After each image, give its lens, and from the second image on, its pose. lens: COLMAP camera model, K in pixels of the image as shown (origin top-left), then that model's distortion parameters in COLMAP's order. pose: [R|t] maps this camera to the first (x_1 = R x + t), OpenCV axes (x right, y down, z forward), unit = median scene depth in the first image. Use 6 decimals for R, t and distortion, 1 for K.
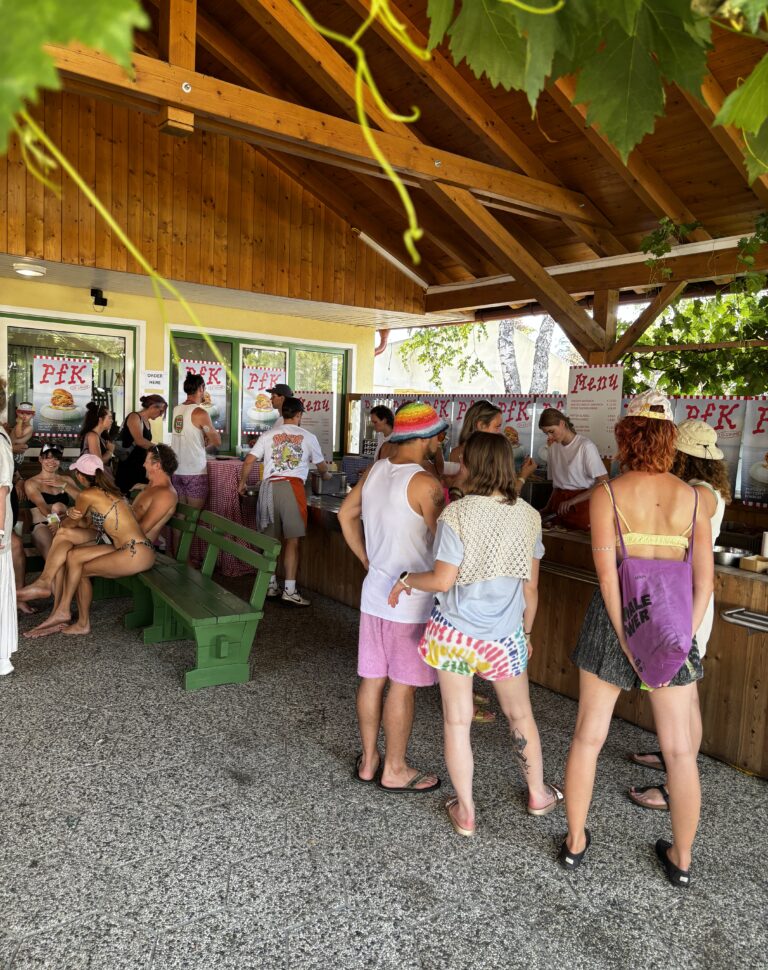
lens RADIAL K [[771.5, 0, 380.9], [0, 771.5, 472.9], [0, 0, 1]] dist [0.049155, -0.057252]
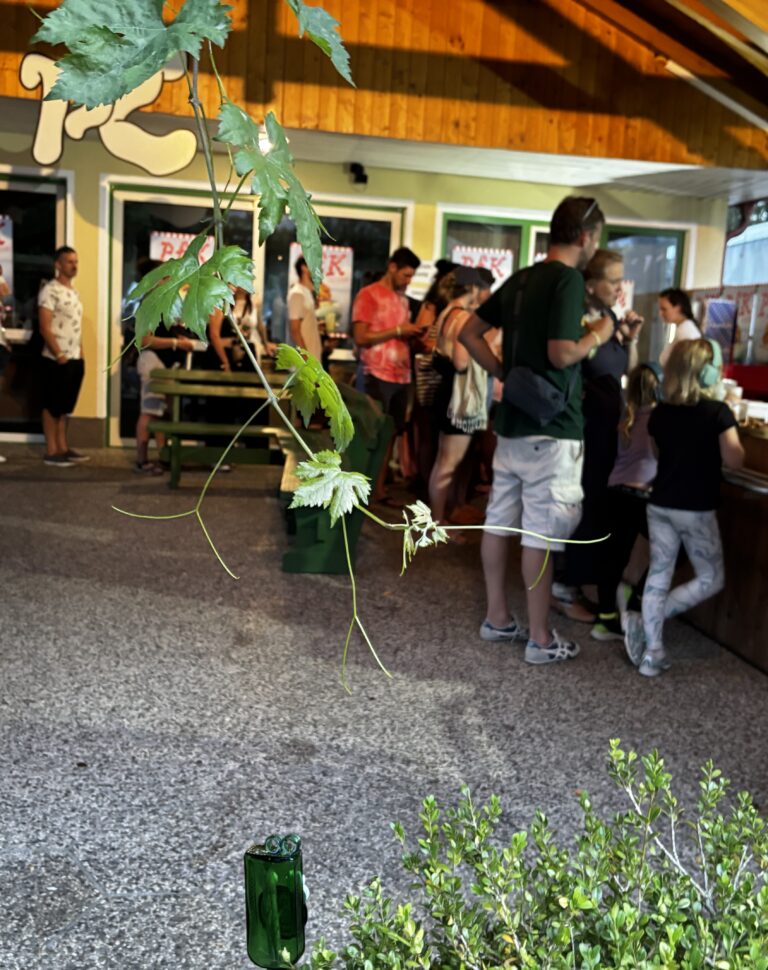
lens RADIAL K [[982.2, 0, 395.2], [0, 982.2, 485.0], [0, 0, 1]] dist [0.019624, 0.000000]
pose [[0.887312, 0.077270, -0.454650, 0.223436], [-0.054971, 0.996556, 0.062087, 0.056787], [0.457882, -0.030098, 0.888503, 0.023321]]
